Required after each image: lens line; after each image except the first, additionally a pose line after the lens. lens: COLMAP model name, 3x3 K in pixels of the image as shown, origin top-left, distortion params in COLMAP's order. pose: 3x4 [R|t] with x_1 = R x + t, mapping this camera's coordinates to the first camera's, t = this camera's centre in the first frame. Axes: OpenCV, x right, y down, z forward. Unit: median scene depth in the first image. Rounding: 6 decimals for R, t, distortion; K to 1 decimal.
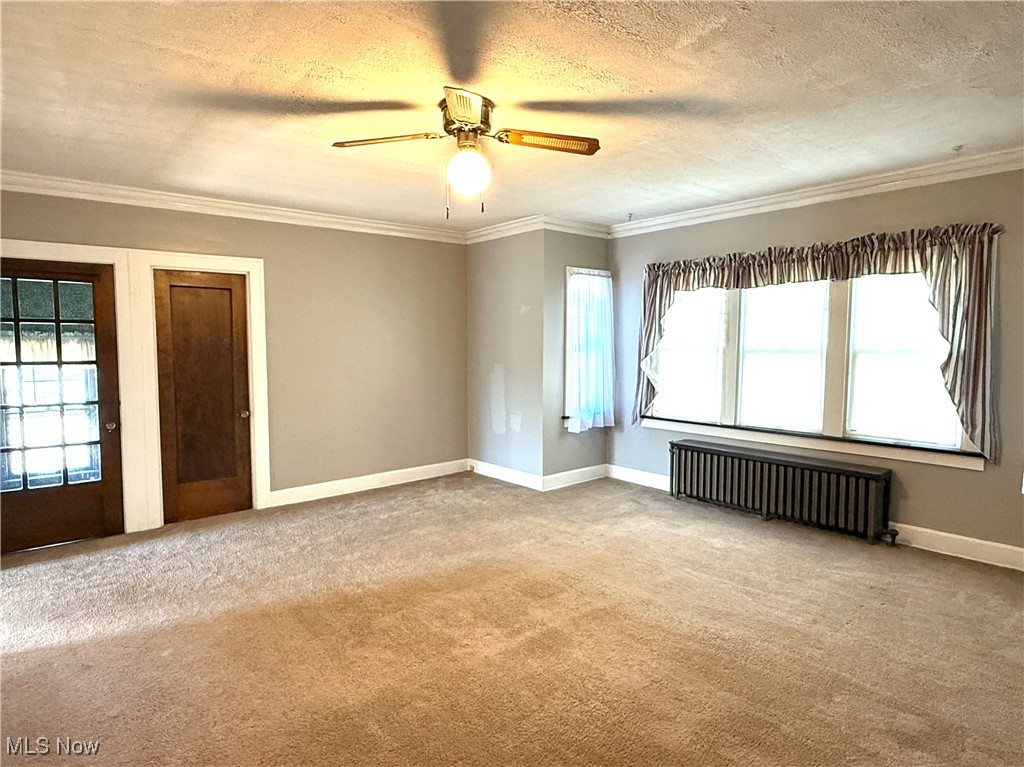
lens RADIAL K [[584.6, 0, 516.8], [0, 584.6, 379.5], [0, 0, 1]] dist [-0.000113, -0.002405]
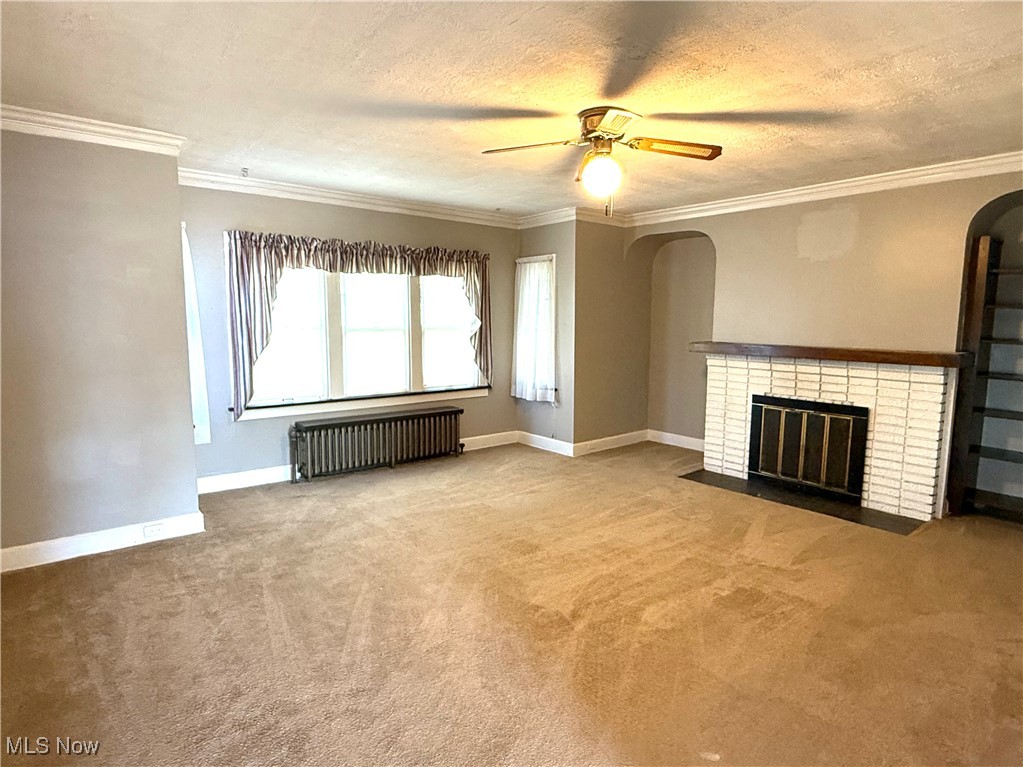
lens RADIAL K [[584.0, 0, 516.1], [0, 584.0, 388.6], [0, 0, 1]] dist [-0.000113, -0.002405]
pose [[0.028274, -0.126252, 0.991595, -0.769941], [0.052470, 0.990812, 0.124656, -0.064461], [-0.998222, 0.048505, 0.034639, 0.702122]]
